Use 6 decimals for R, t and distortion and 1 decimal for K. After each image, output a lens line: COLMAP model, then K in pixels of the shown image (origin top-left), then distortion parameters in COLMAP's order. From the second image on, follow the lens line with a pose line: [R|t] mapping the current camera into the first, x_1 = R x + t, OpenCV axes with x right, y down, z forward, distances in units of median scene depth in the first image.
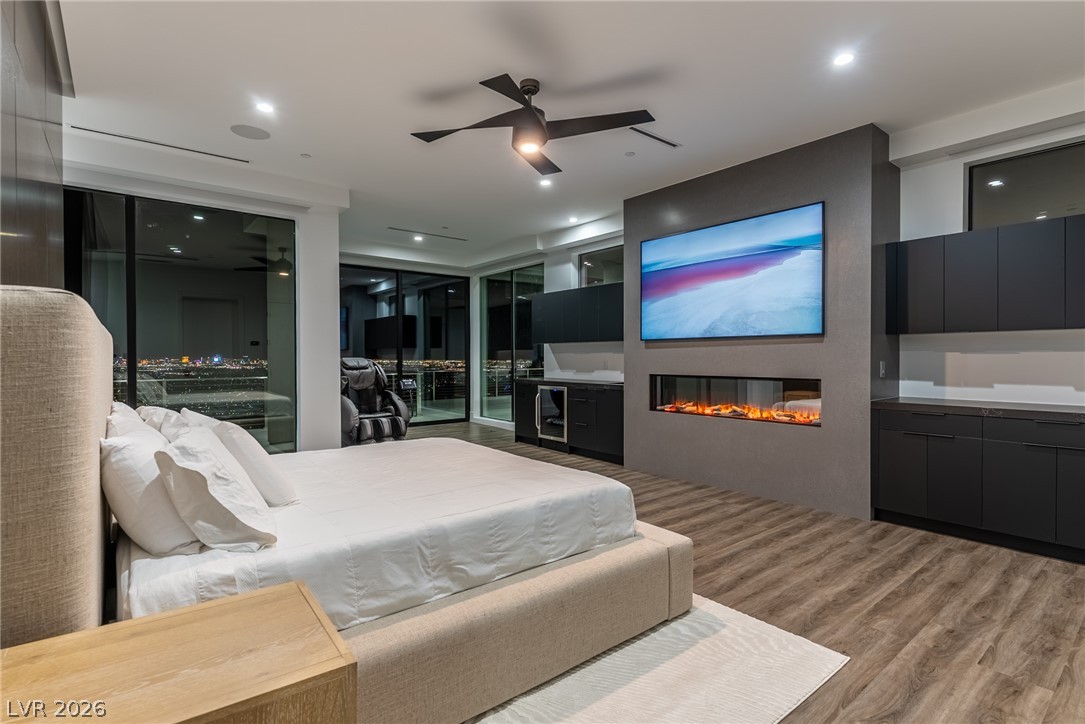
lens RADIAL K [[539.5, 0, 541.3], [0, 539.5, 369.9], [0, 0, 1]] dist [-0.008695, 0.000258]
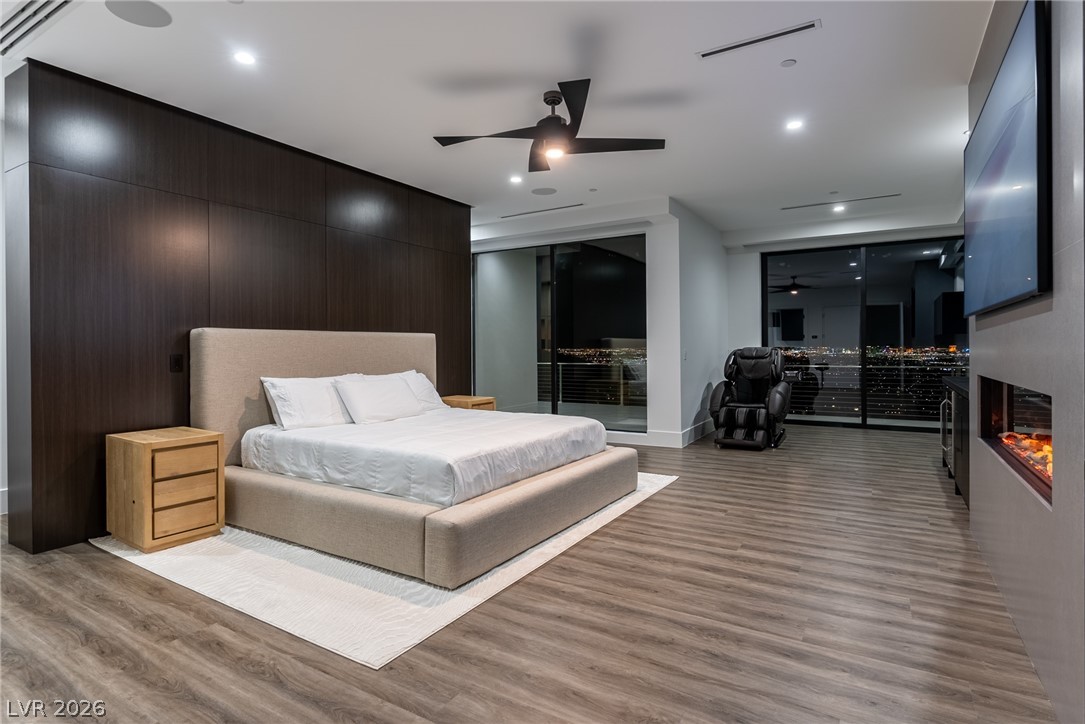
lens RADIAL K [[549.1, 0, 542.1], [0, 549.1, 355.4], [0, 0, 1]] dist [-0.002965, 0.000629]
pose [[0.334696, 0.011591, -0.942255, 1.410412], [-0.018046, 0.999820, 0.005889, -0.019162], [0.942153, 0.015033, 0.334845, 0.848297]]
